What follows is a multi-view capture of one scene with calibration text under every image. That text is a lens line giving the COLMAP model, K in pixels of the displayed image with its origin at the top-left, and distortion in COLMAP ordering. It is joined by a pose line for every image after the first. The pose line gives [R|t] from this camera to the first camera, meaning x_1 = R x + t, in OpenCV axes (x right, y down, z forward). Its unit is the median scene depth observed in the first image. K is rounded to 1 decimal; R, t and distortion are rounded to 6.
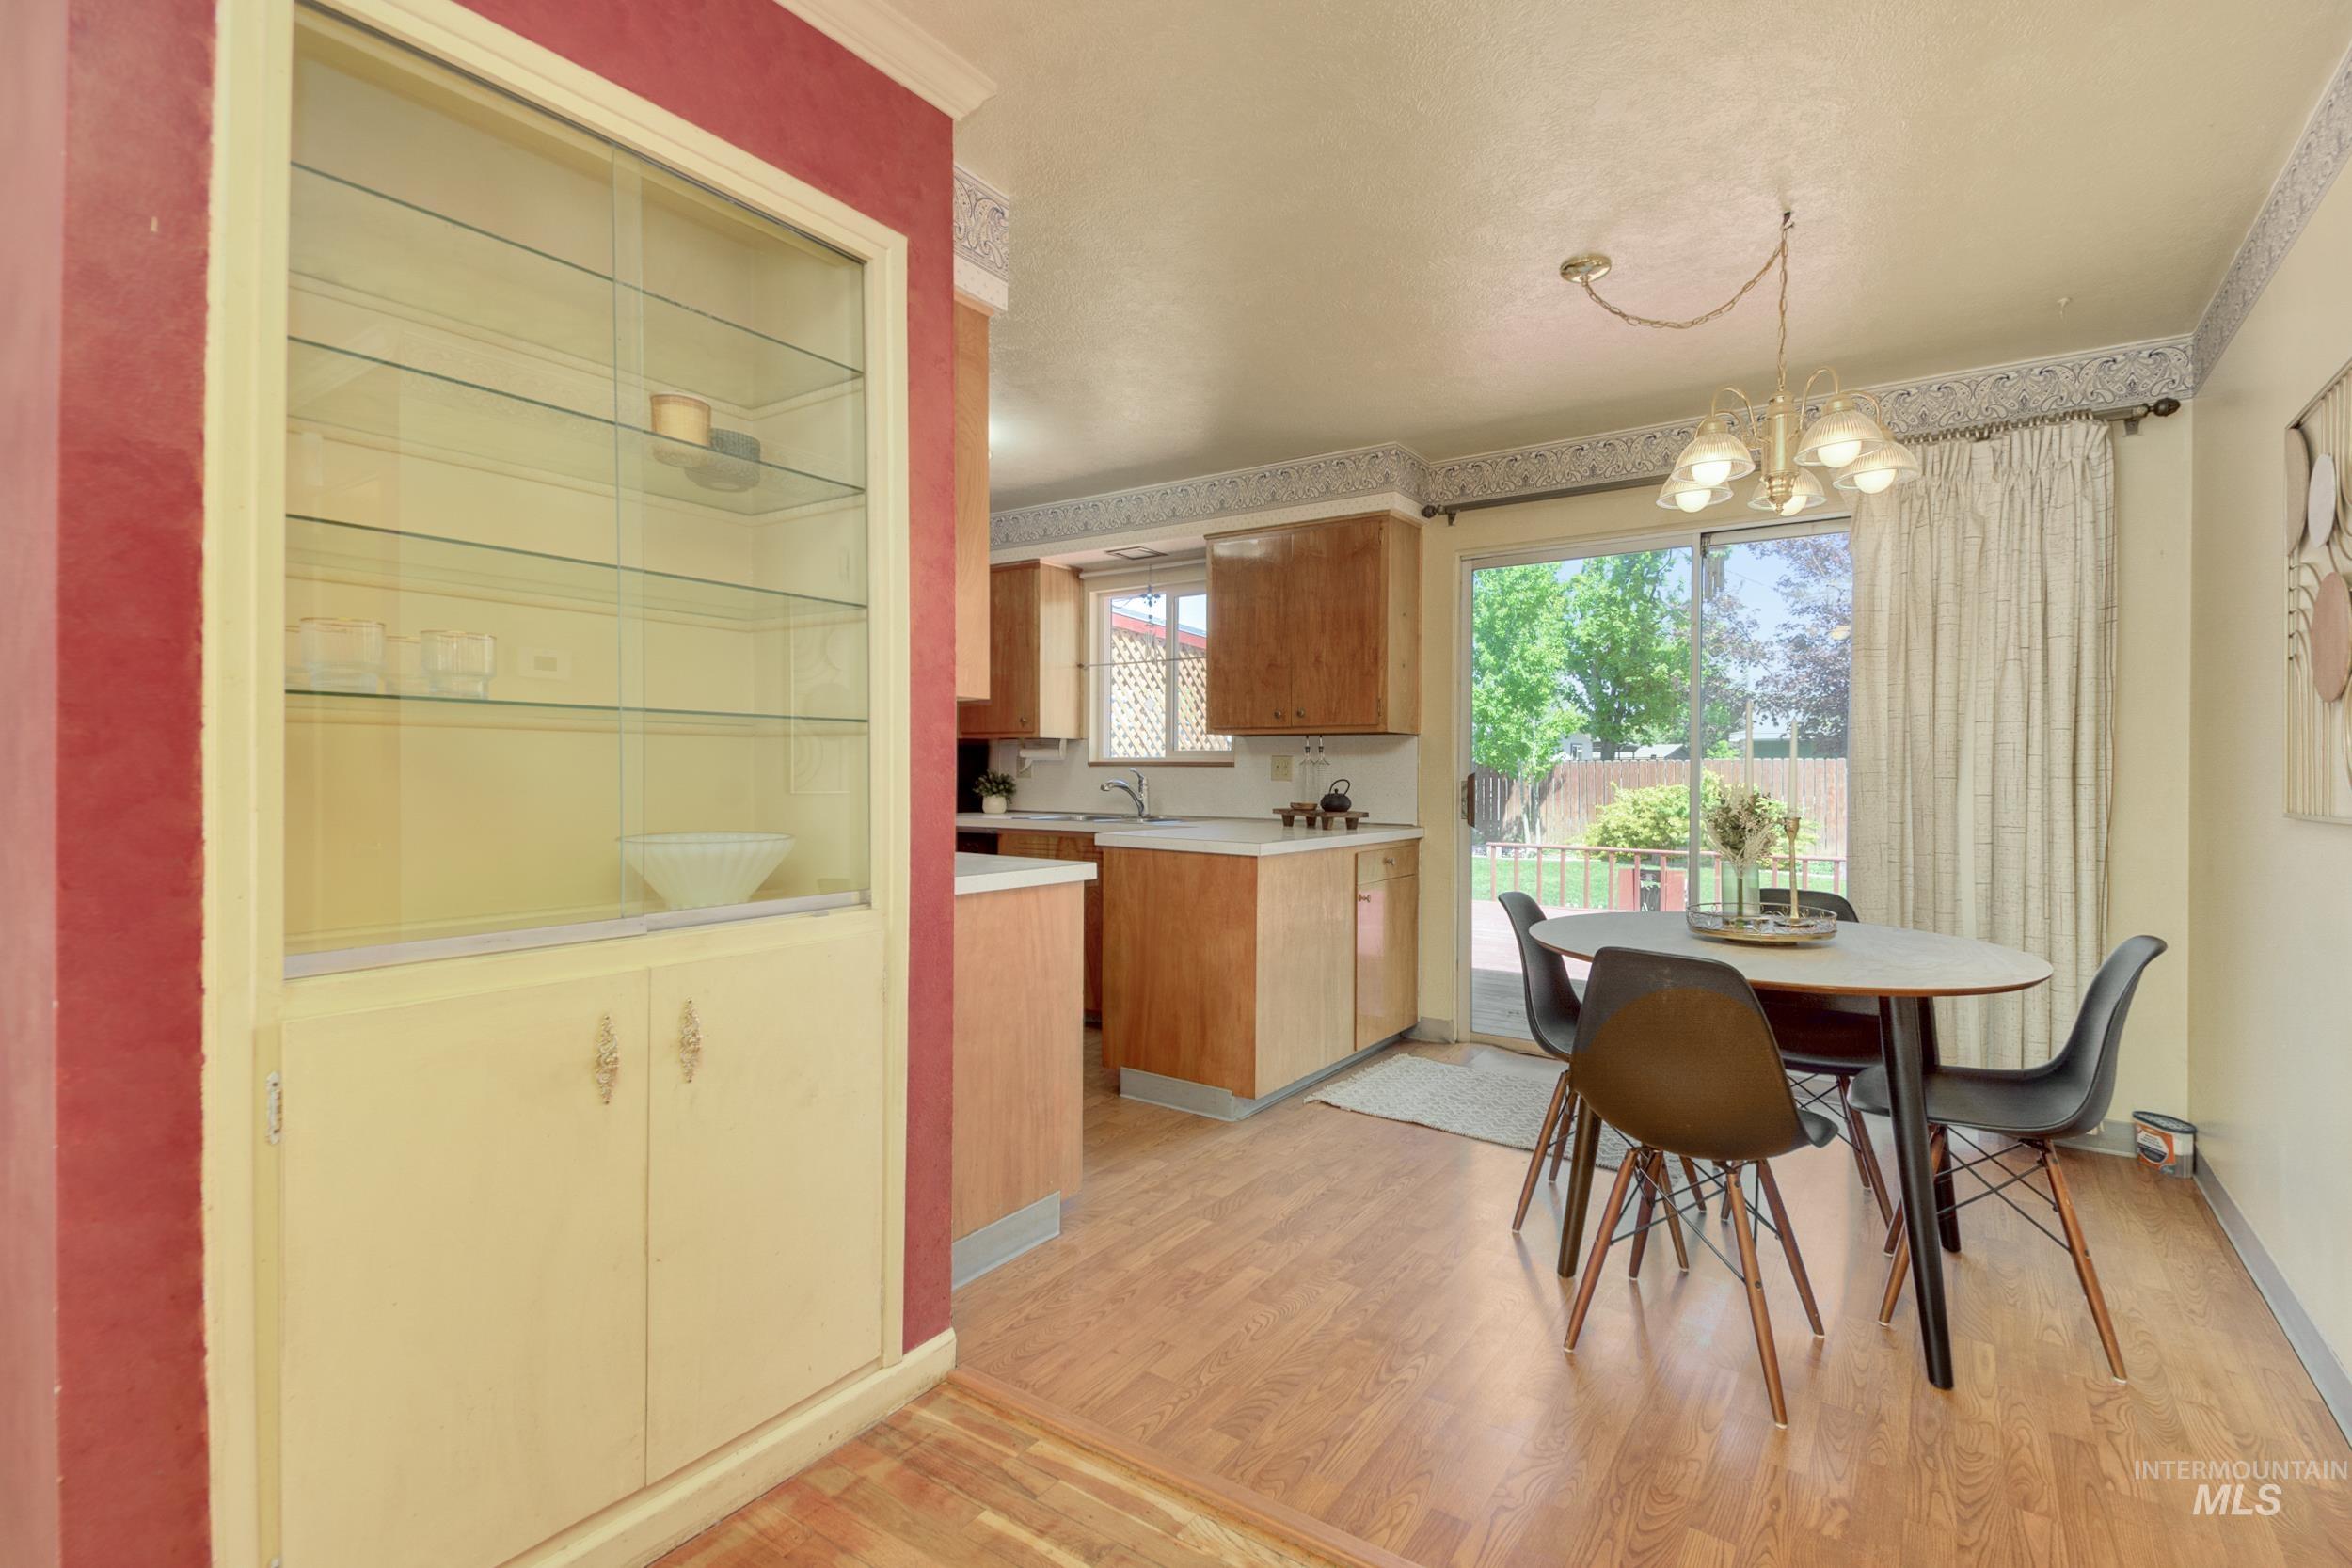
lens RADIAL K [[1057.7, 0, 1243.1], [0, 1057.7, 779.8], [0, 0, 1]] dist [0.047723, -0.028222]
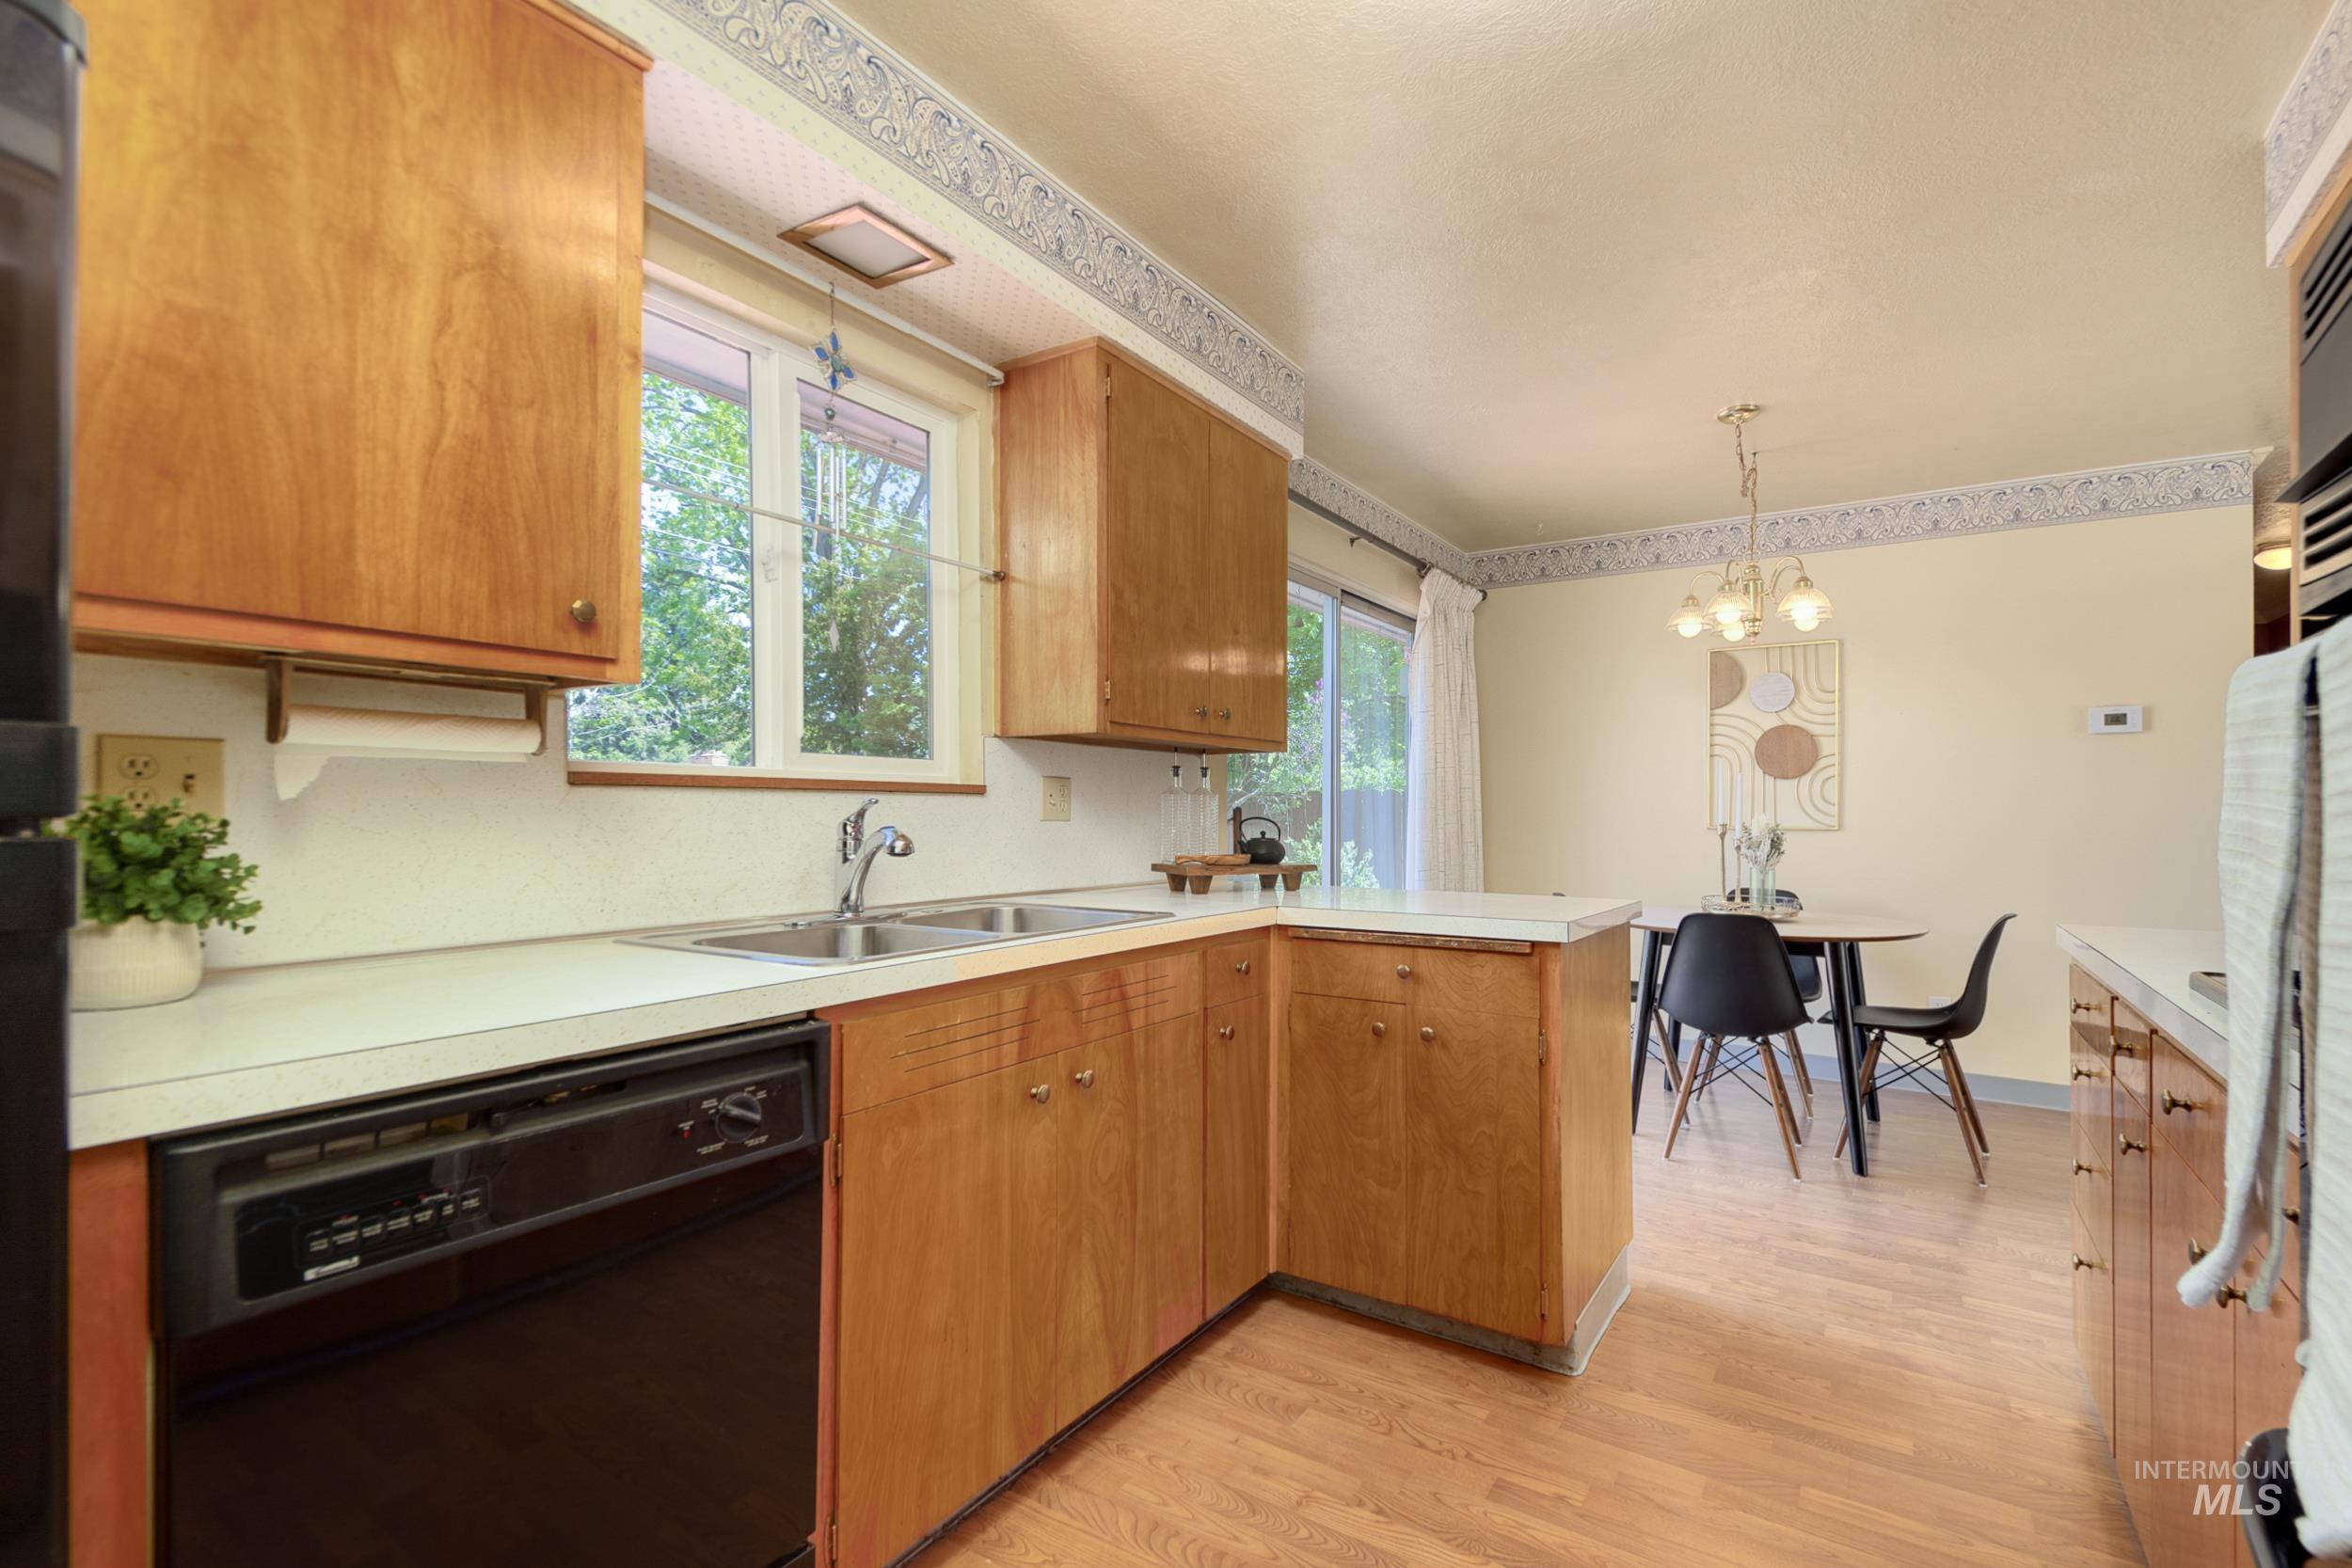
lens RADIAL K [[1045.1, 0, 1242.7], [0, 1045.1, 813.8], [0, 0, 1]] dist [0.031487, -0.000003]
pose [[-0.021937, -0.007164, 0.999734, -0.722073], [0.001270, 0.999973, 0.007193, -0.009837], [-0.999759, 0.001428, -0.021927, 1.263717]]
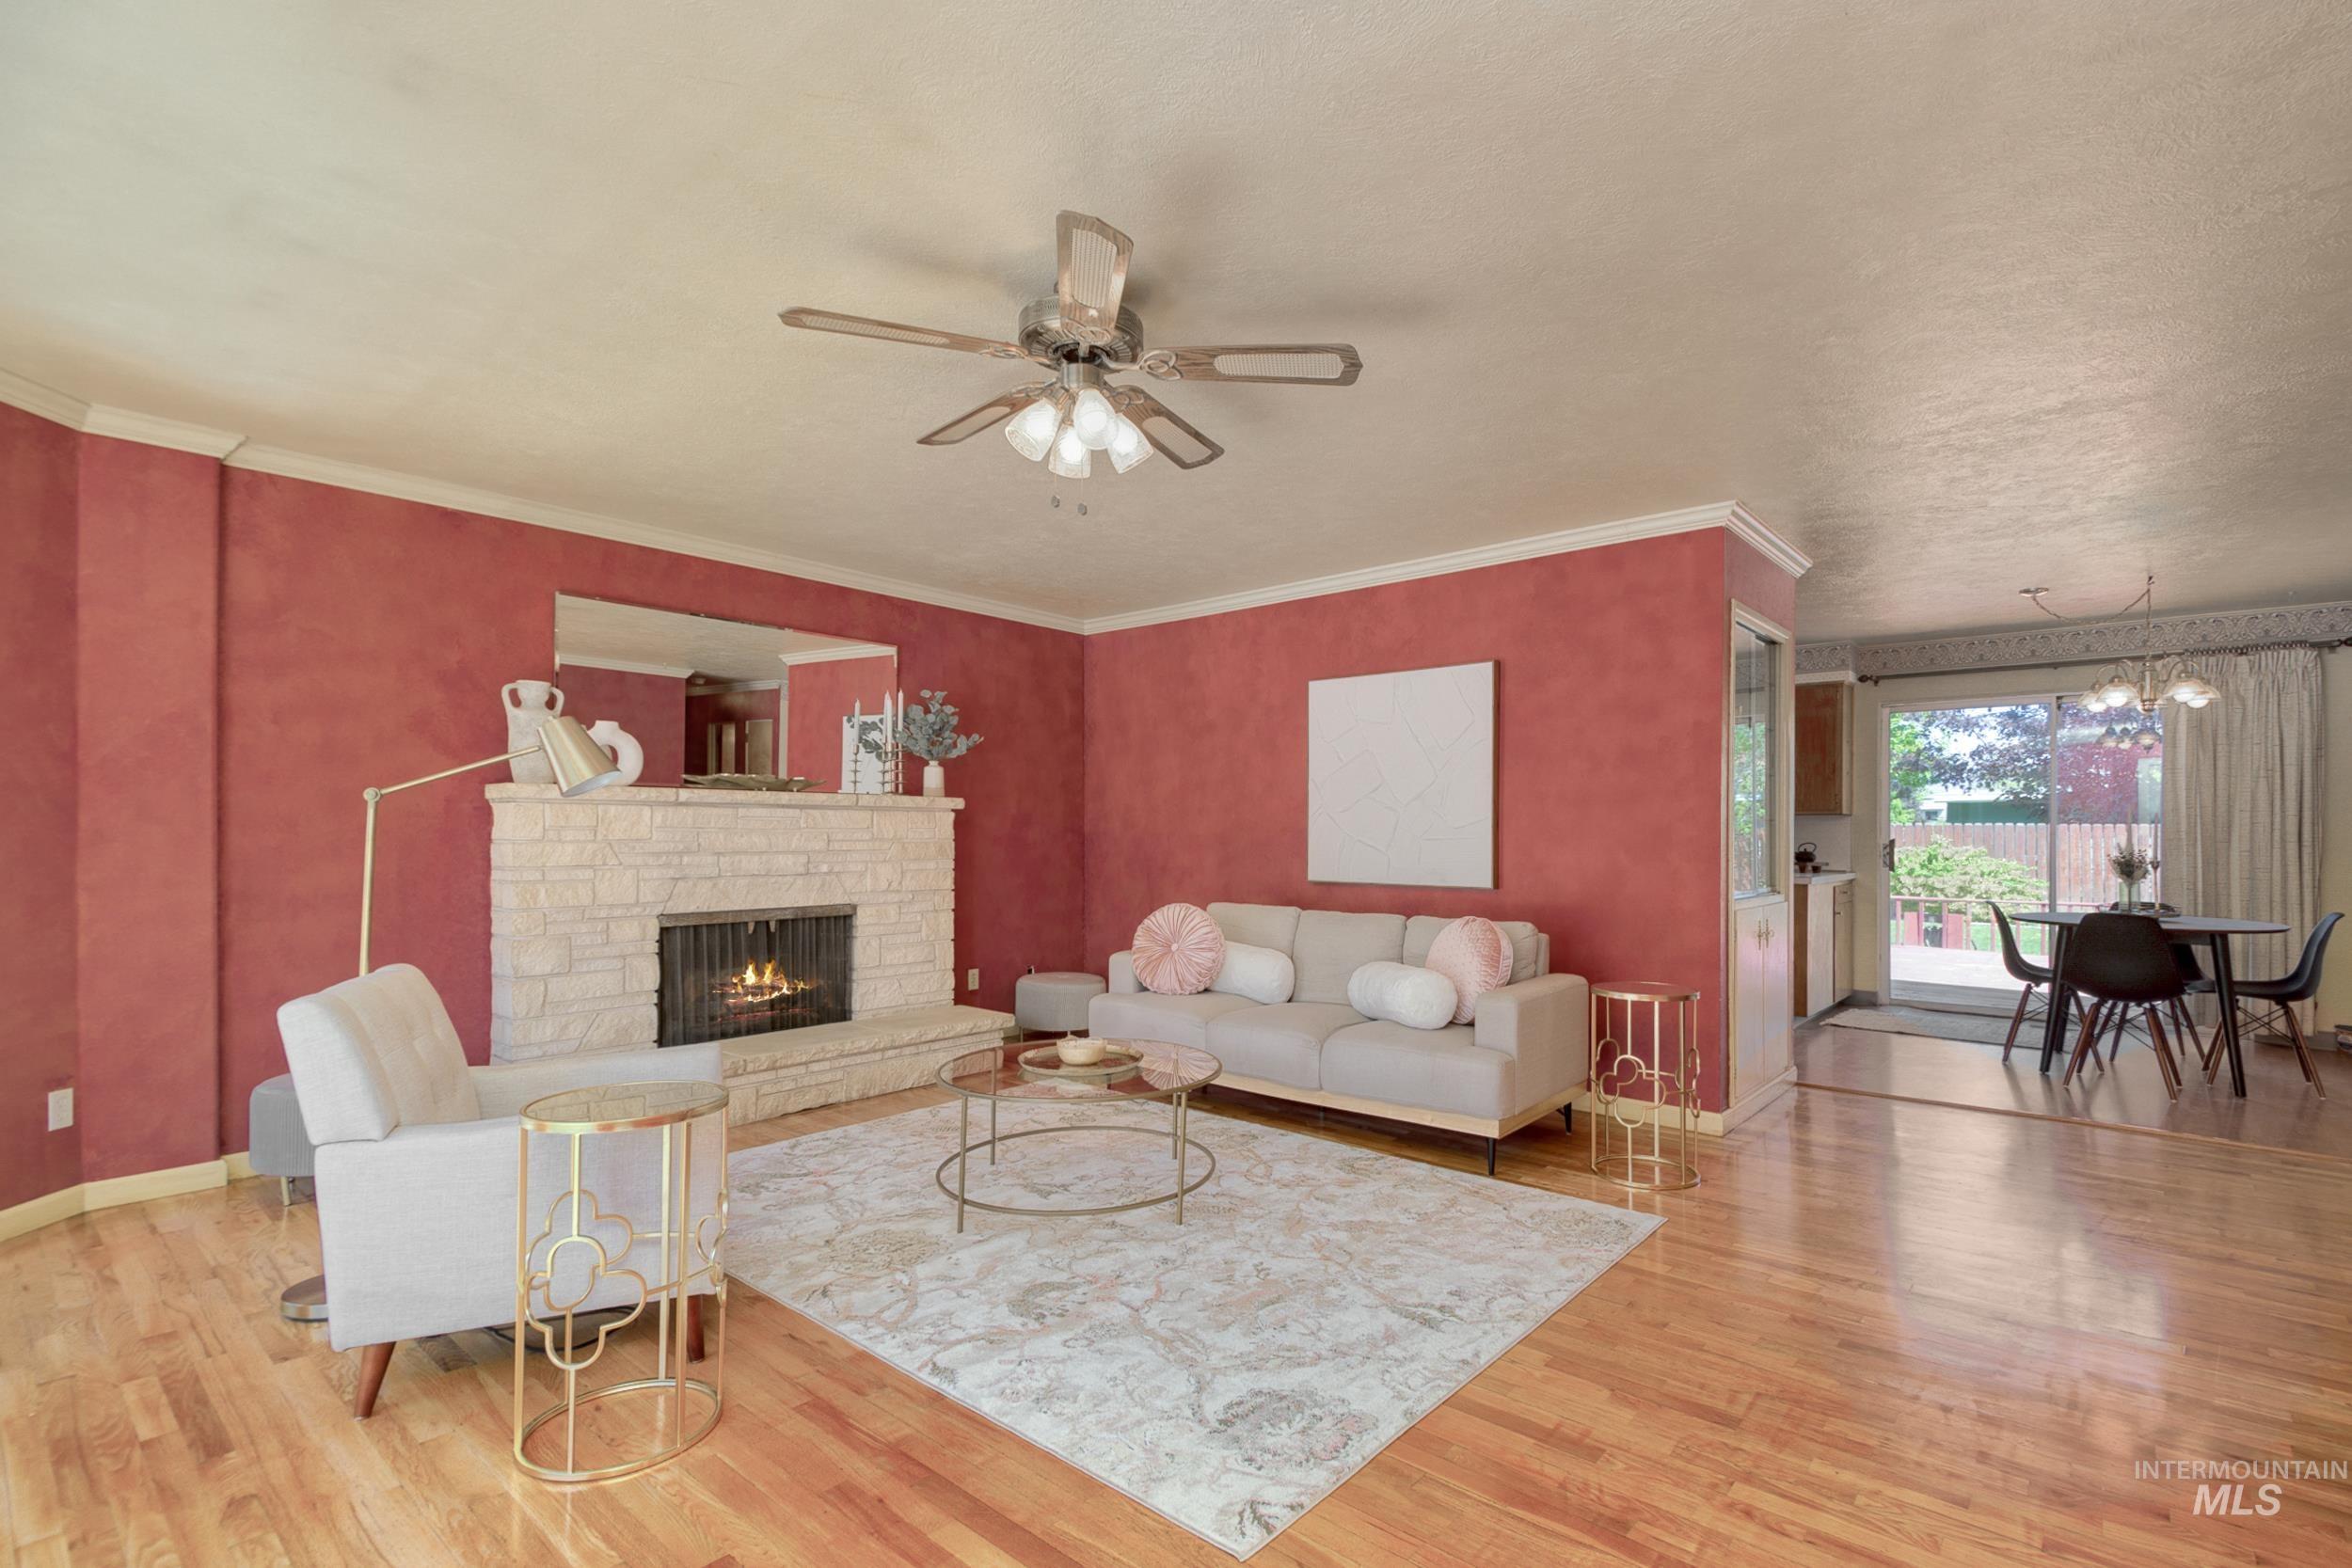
lens RADIAL K [[1065.5, 0, 1242.8], [0, 1065.5, 837.6], [0, 0, 1]] dist [0.046819, -0.027749]
pose [[0.993570, -0.001333, -0.113212, -0.729530], [0.000761, 0.999987, -0.005092, -0.001089], [0.113218, 0.004973, 0.993558, -0.941708]]
